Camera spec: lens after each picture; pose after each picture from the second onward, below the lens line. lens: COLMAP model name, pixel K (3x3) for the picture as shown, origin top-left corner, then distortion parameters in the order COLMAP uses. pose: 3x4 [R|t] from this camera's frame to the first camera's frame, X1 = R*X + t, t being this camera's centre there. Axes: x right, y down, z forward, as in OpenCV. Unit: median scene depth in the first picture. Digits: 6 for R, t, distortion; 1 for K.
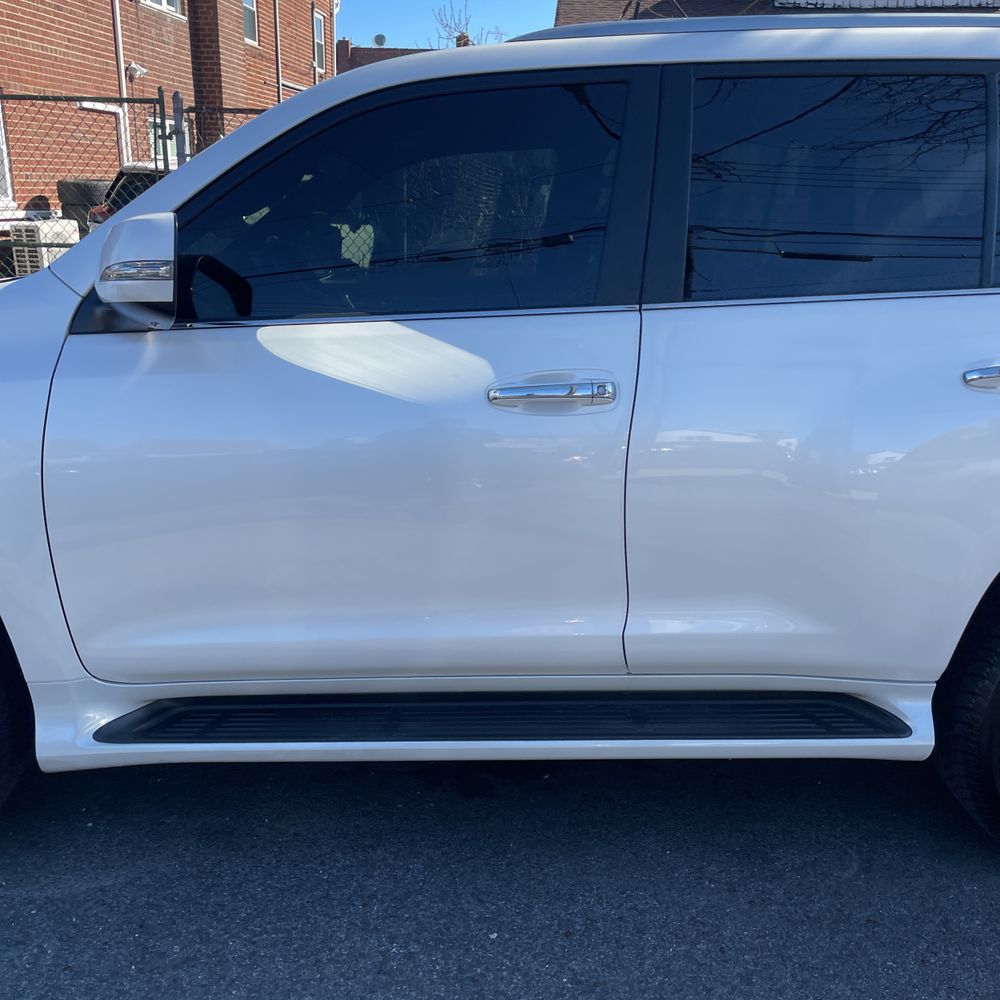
lens RADIAL K [[1023.1, 0, 500.6], [0, 1023.1, 507.9], [0, 0, 1]] dist [0.032581, 0.000000]
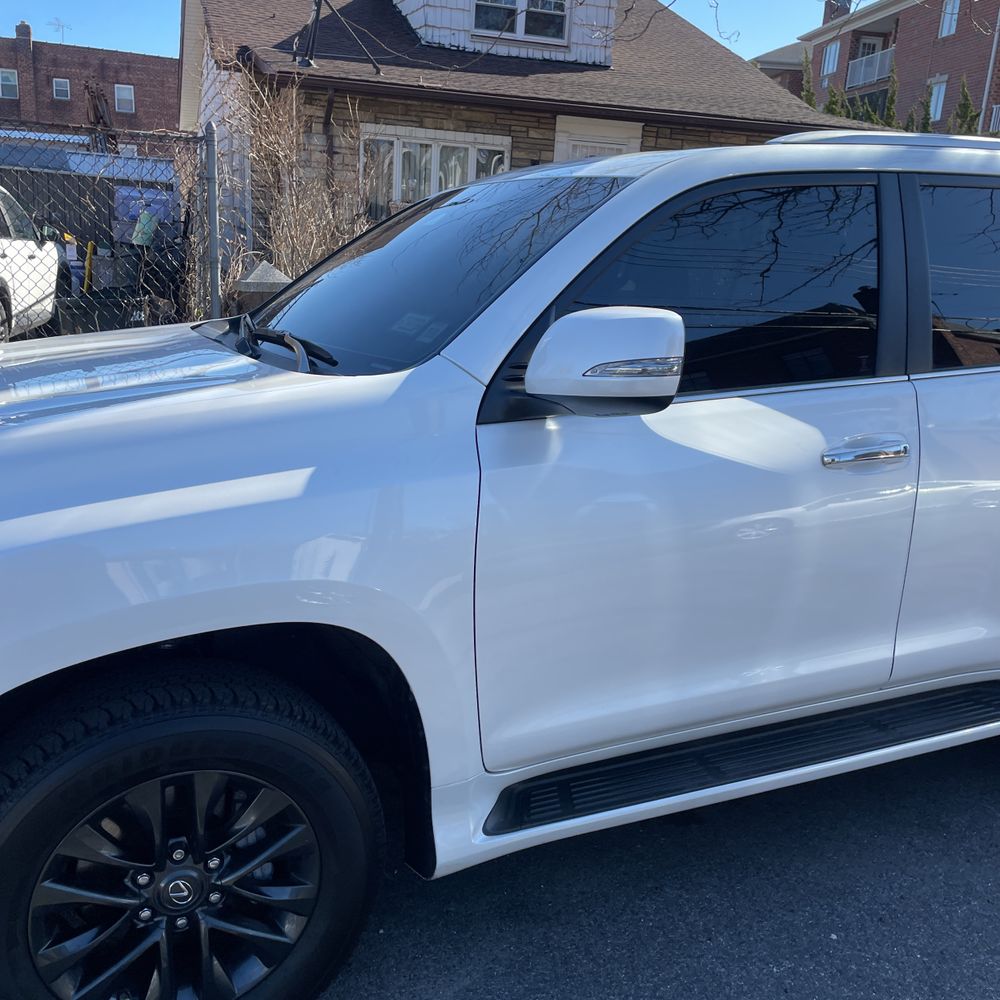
lens RADIAL K [[1023.1, 0, 524.3], [0, 1023.1, 518.4], [0, 0, 1]] dist [0.032581, 0.000000]
pose [[0.914604, -0.081205, 0.396112, -0.751939], [0.083370, 0.996449, 0.011779, -0.085007], [-0.395662, 0.022251, 0.918127, 0.089203]]
